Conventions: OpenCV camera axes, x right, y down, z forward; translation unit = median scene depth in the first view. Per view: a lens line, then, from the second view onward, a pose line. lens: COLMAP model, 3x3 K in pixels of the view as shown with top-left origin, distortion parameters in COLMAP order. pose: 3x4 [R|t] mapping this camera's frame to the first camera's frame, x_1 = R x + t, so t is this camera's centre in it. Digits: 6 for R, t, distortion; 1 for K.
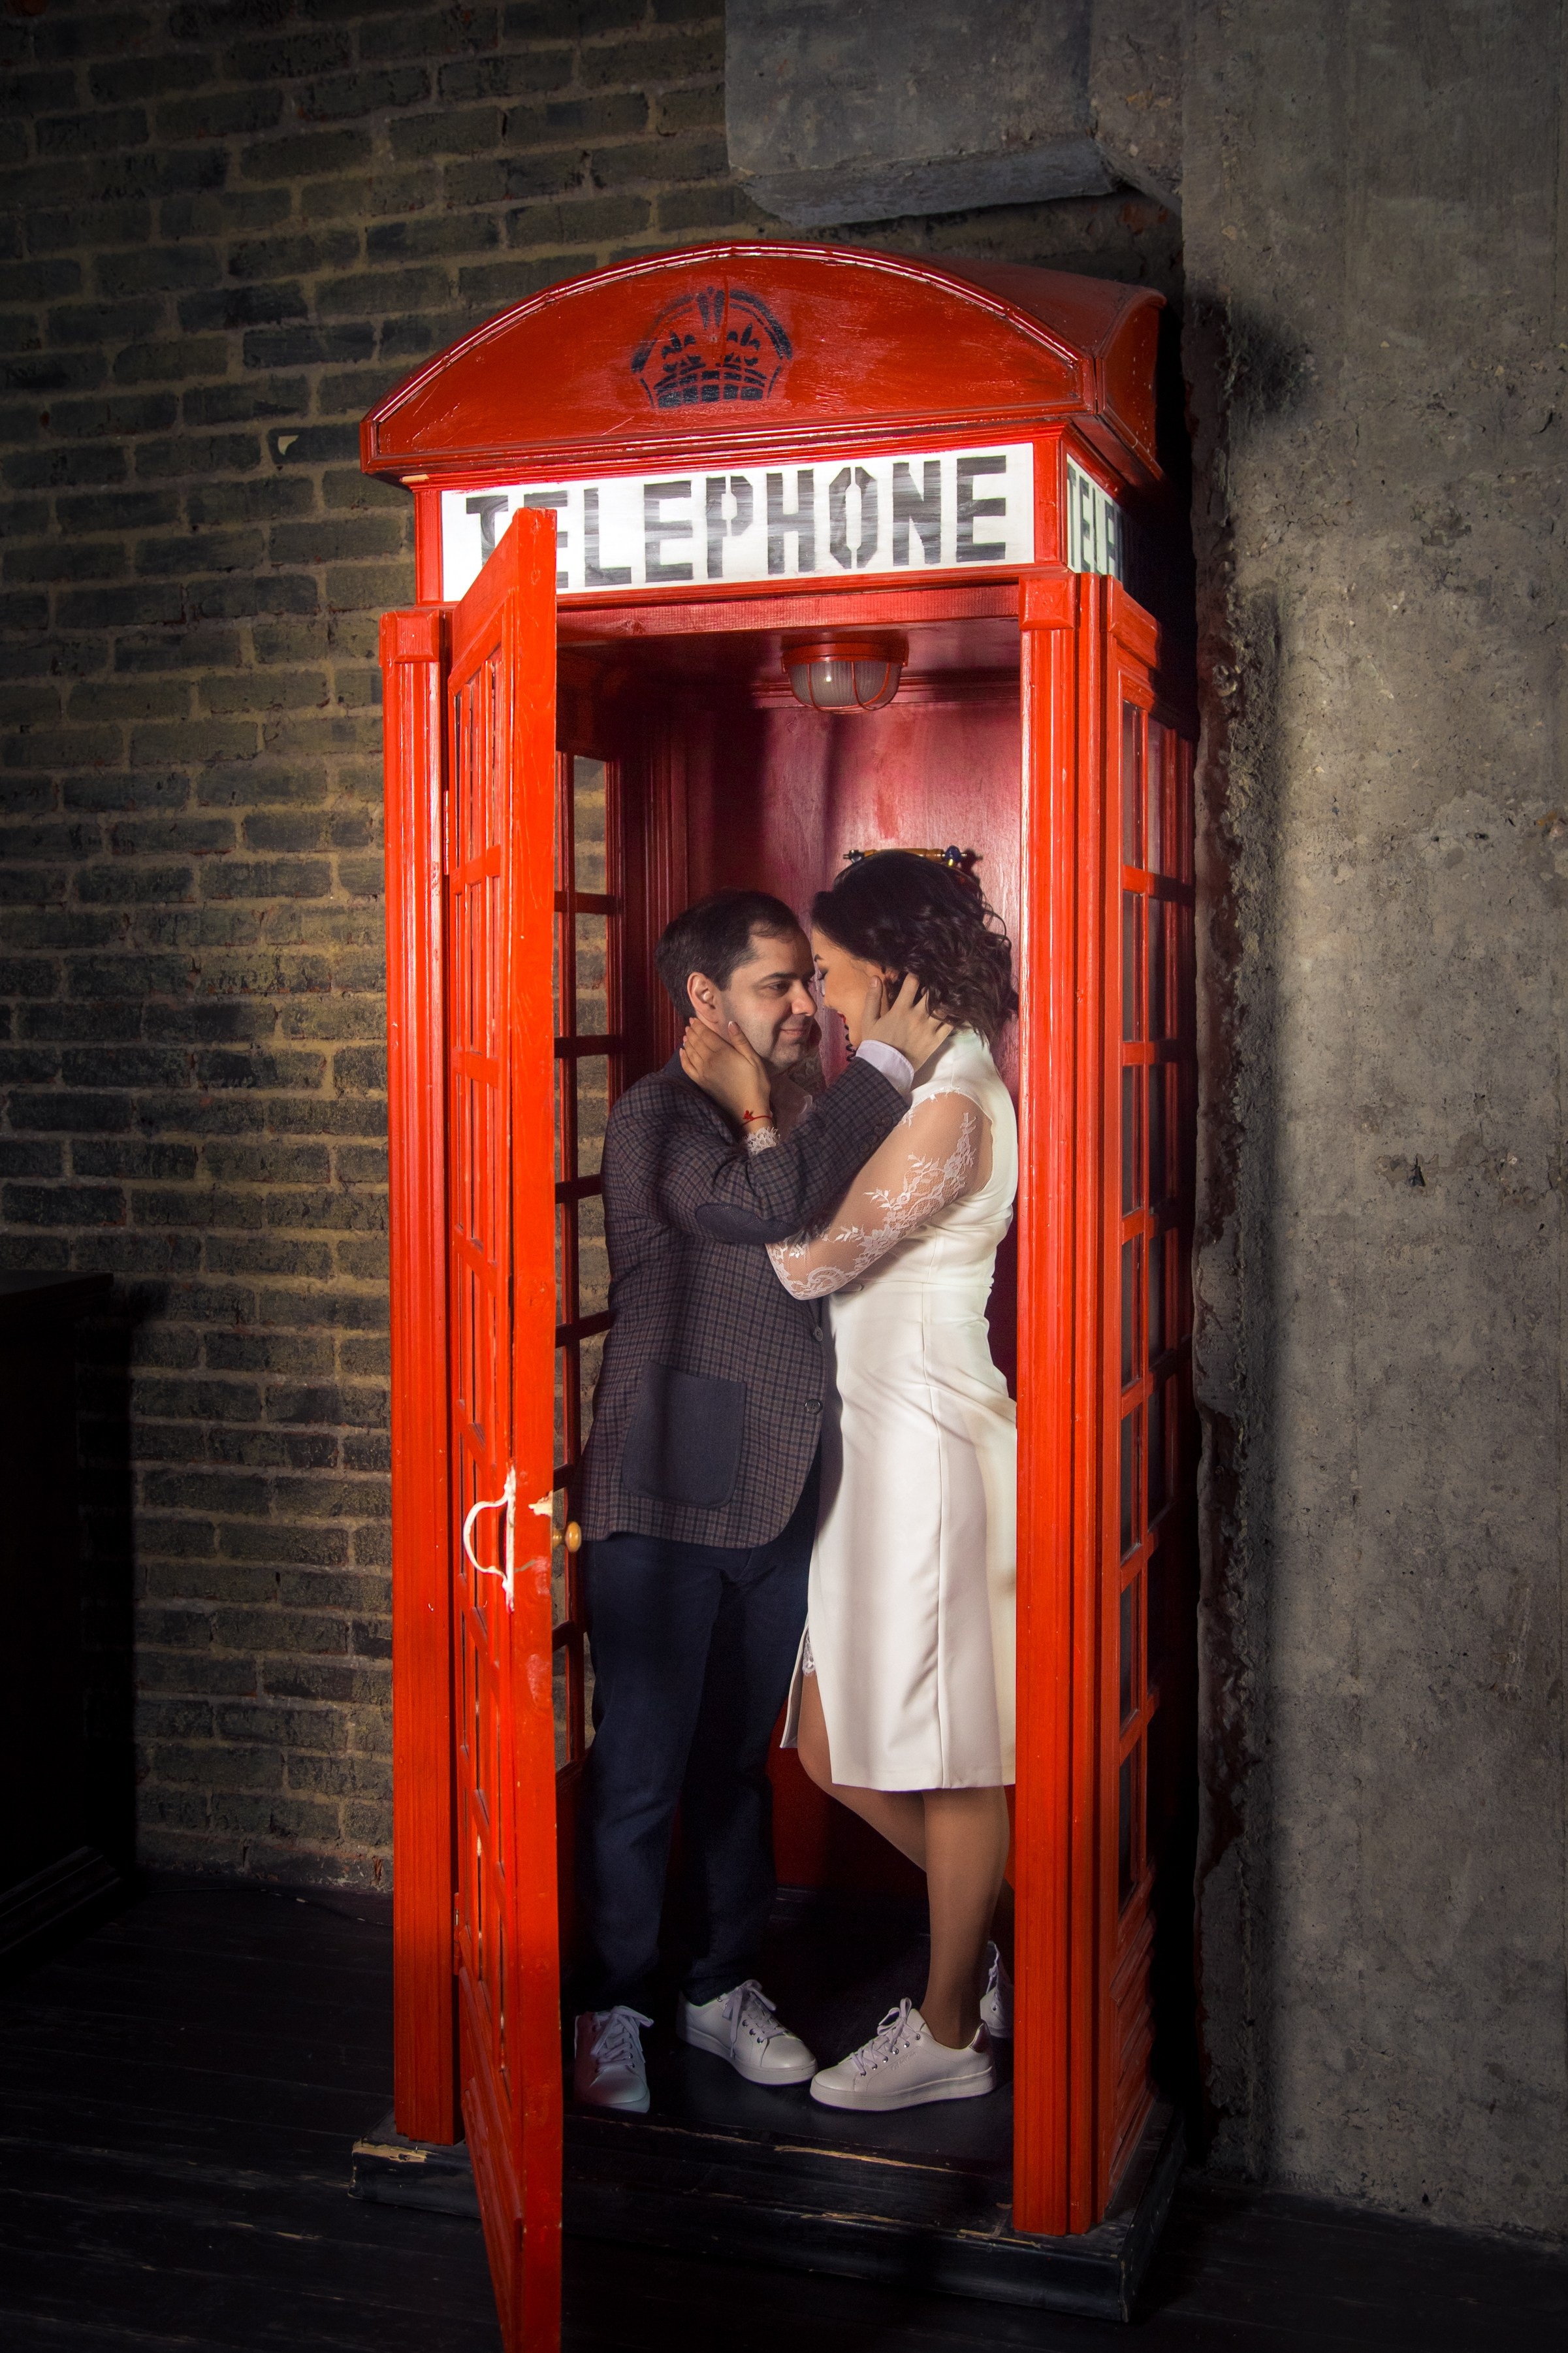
lens RADIAL K [[2378.7, 0, 784.1], [0, 2378.7, 1180.6], [0, 0, 1]] dist [0.054281, 0.000000]
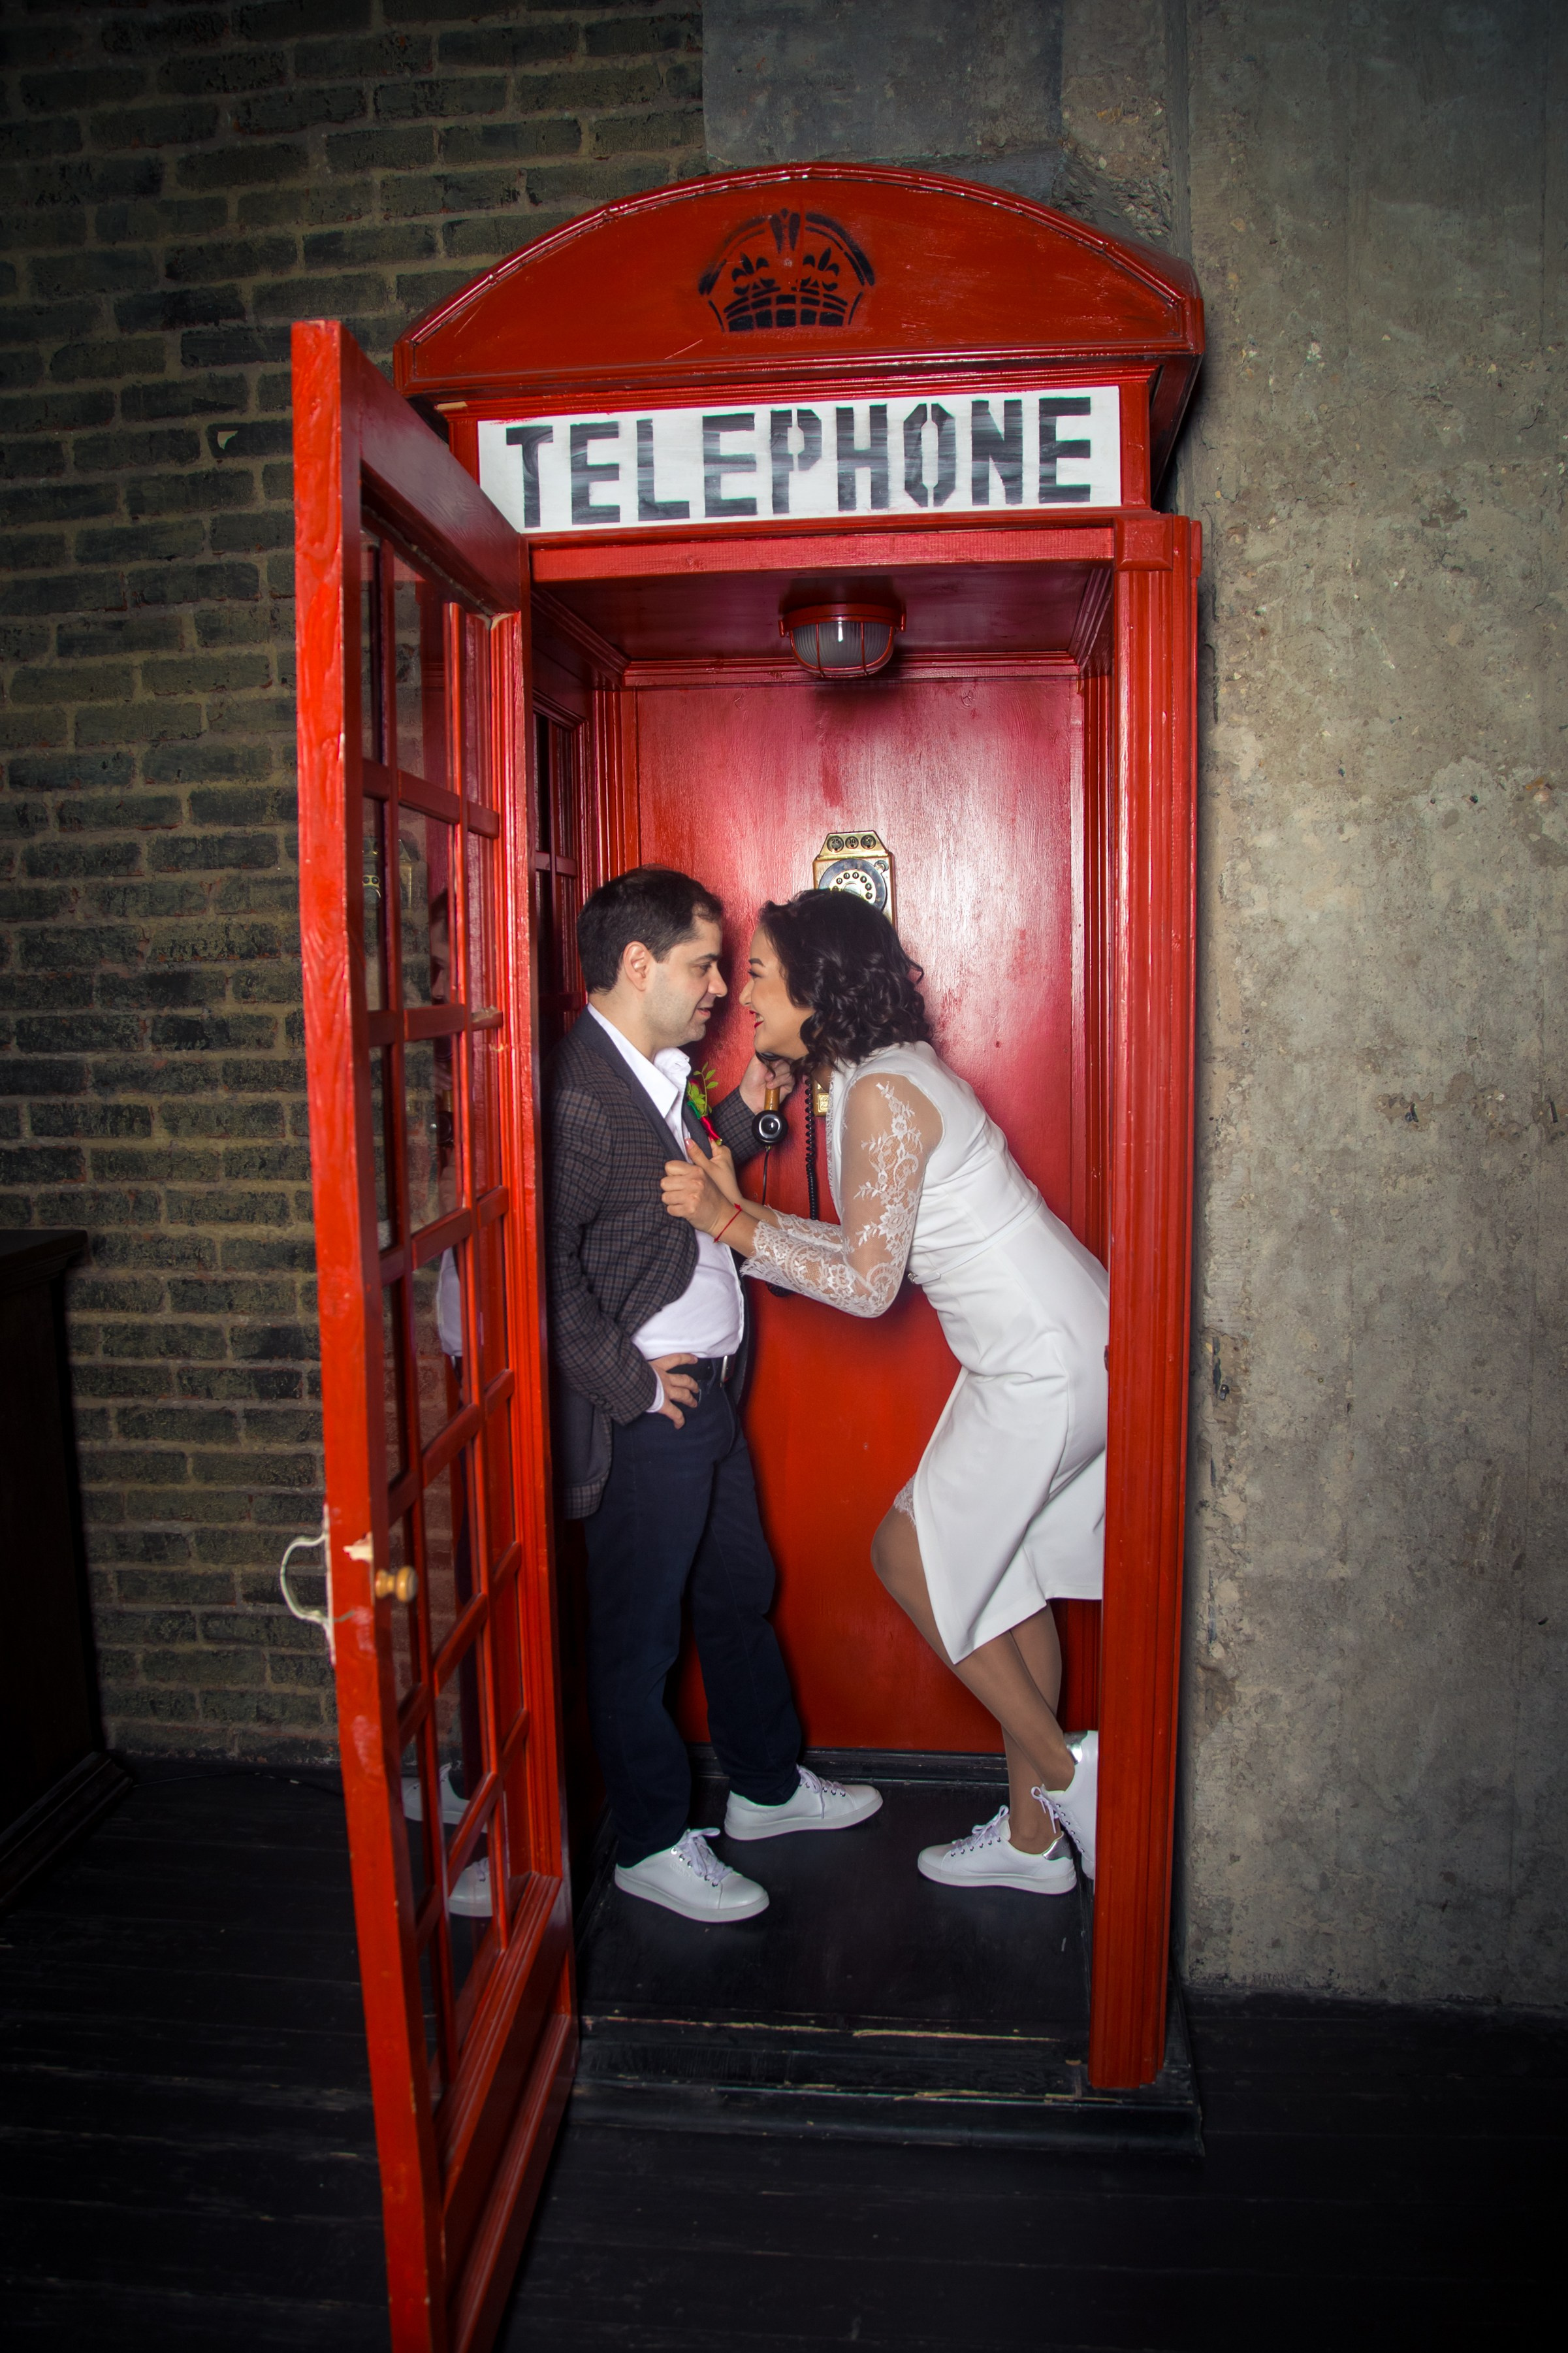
lens RADIAL K [[1697.1, 0, 828.0], [0, 1697.1, 1234.2], [0, 0, 1]] dist [-0.097742, 0.048644]
pose [[0.978436, -0.038157, 0.202994, -0.149808], [0.022970, 0.996793, 0.076650, -0.011074], [-0.205267, -0.070334, 0.976175, 0.293718]]
